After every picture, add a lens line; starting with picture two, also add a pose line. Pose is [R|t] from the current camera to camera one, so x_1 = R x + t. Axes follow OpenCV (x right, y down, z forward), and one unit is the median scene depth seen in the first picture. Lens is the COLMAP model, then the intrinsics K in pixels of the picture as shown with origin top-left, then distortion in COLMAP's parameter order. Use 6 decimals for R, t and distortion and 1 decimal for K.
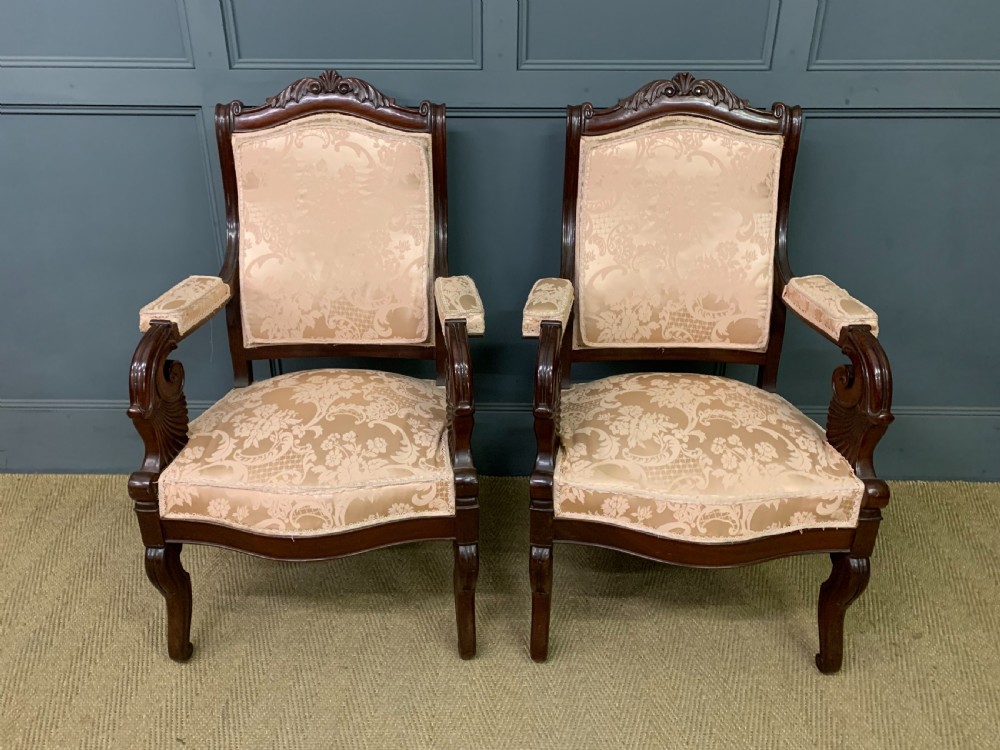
lens RADIAL K [[771.7, 0, 471.9], [0, 771.7, 362.3], [0, 0, 1]] dist [0.019239, -0.008081]
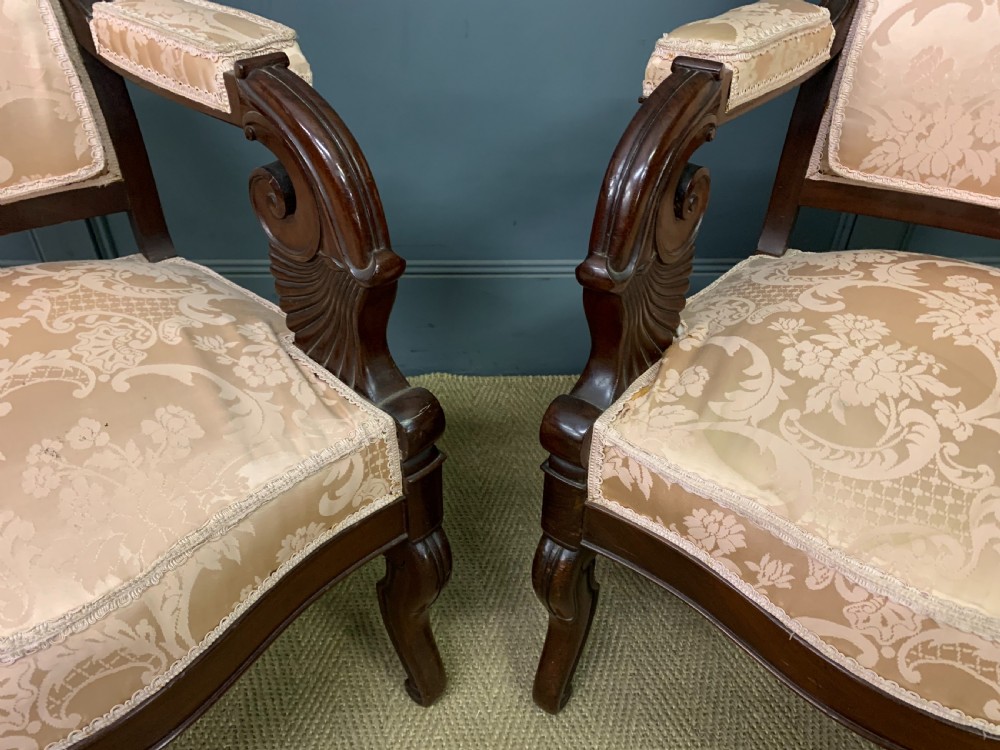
lens RADIAL K [[771.7, 0, 492.5], [0, 771.7, 372.1], [0, 0, 1]] dist [0.019239, -0.008081]
pose [[0.894945, 0.285924, -0.342520, 0.187448], [-0.205457, 0.945538, 0.252478, 0.019815], [0.396056, -0.155581, 0.904950, 0.550353]]
